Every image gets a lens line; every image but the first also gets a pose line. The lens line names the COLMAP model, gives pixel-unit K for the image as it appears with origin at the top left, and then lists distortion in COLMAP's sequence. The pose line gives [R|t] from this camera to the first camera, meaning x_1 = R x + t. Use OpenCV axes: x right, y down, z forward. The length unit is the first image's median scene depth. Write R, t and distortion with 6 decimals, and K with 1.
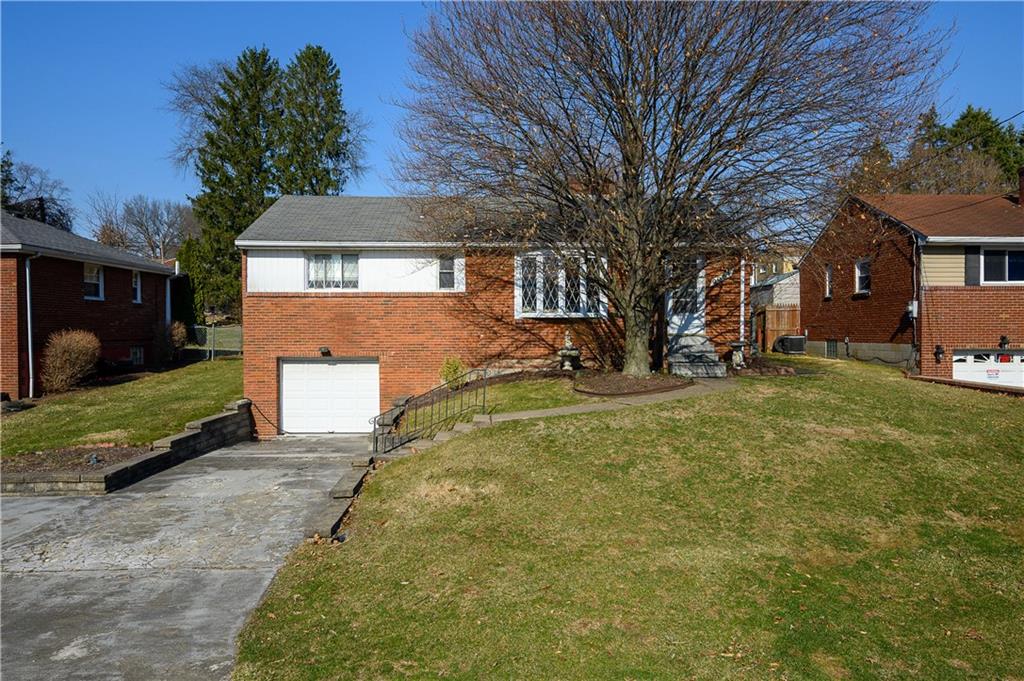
lens RADIAL K [[589.2, 0, 523.2], [0, 589.2, 349.9], [0, 0, 1]] dist [-0.004124, 0.004329]
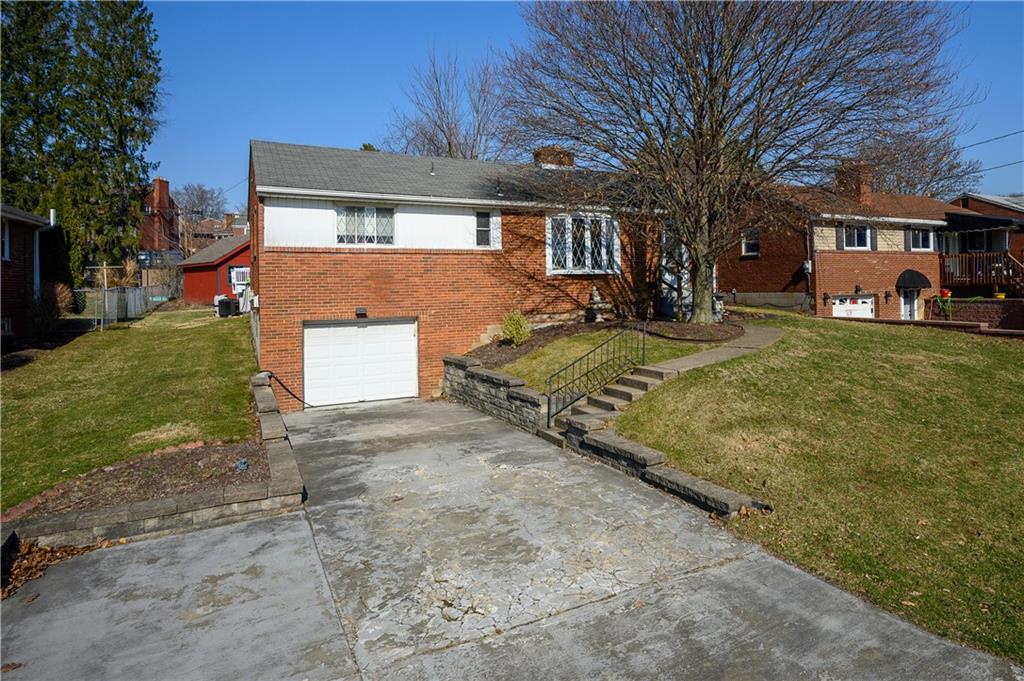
lens RADIAL K [[513.3, 0, 510.2], [0, 513.3, 295.9], [0, 0, 1]] dist [-0.000261, 0.001003]
pose [[0.922008, -0.021676, 0.386564, -0.432594], [0.029817, 0.999442, -0.015076, -0.004726], [-0.386021, 0.025426, 0.922139, 0.175326]]
